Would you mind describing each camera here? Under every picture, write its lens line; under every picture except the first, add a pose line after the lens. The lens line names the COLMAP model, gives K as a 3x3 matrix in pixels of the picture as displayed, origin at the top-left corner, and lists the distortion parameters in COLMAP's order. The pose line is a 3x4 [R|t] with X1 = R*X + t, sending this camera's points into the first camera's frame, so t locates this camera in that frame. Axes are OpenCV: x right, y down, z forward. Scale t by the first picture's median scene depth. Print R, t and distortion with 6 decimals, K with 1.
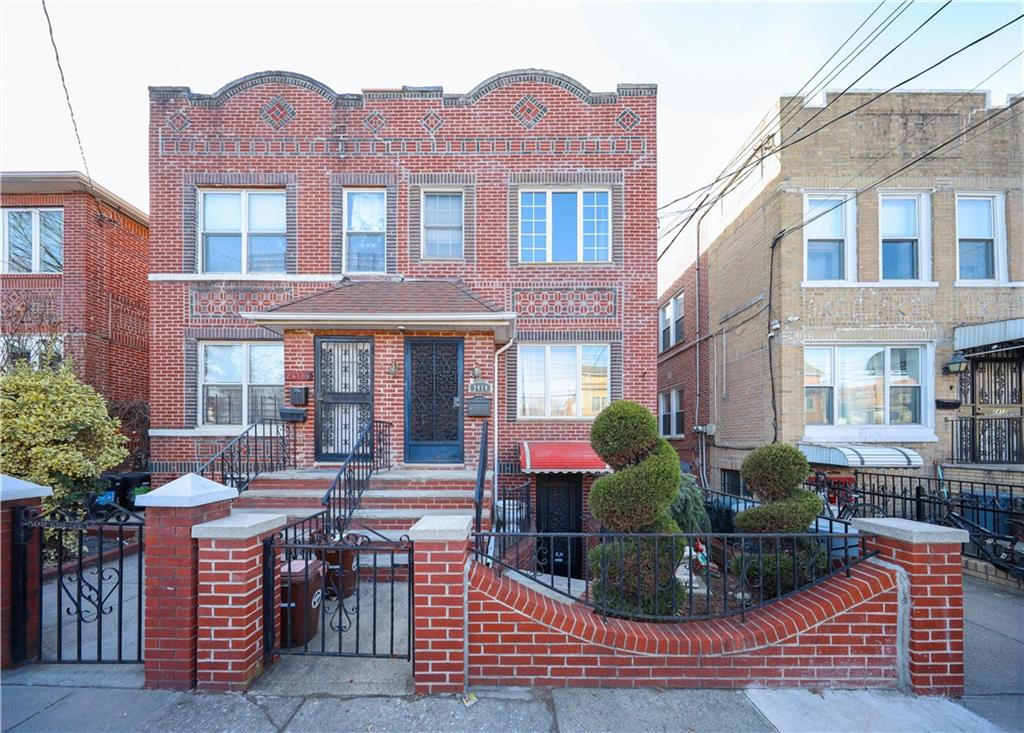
lens RADIAL K [[297.7, 0, 512.0], [0, 297.7, 366.5], [0, 0, 1]] dist [-0.000040, -0.000039]
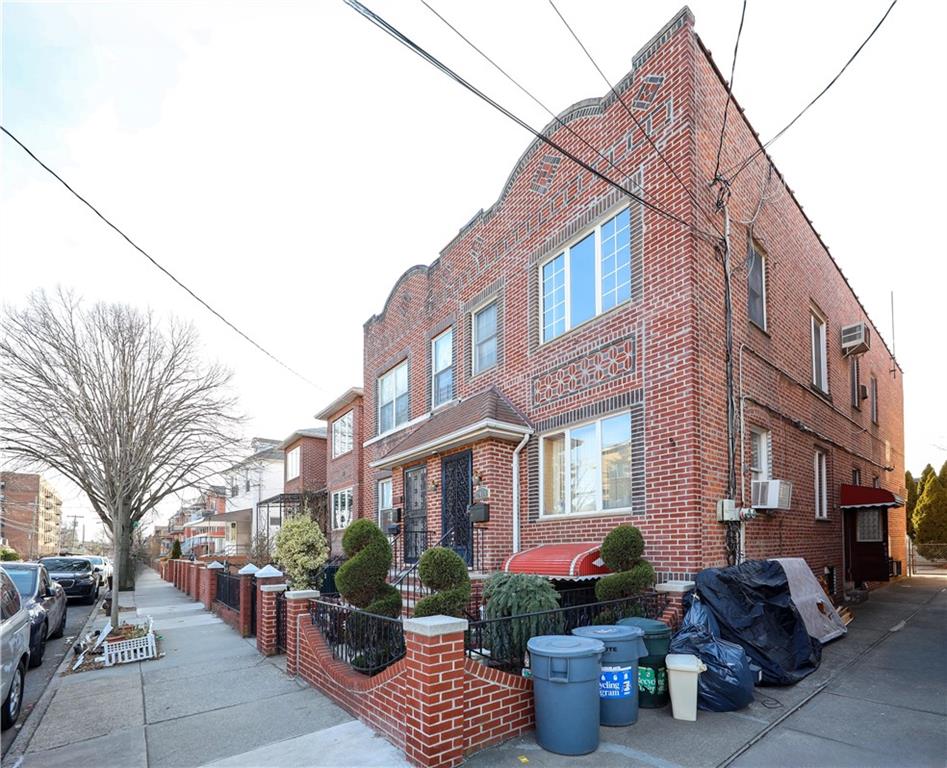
lens RADIAL K [[393.7, 0, 473.5], [0, 393.7, 384.0], [0, 0, 1]] dist [0.010718, -0.000076]
pose [[0.630931, -0.315243, -0.708906, 0.761352], [0.208530, 0.949010, -0.236421, 0.018405], [0.747289, 0.001338, 0.664498, 0.010570]]
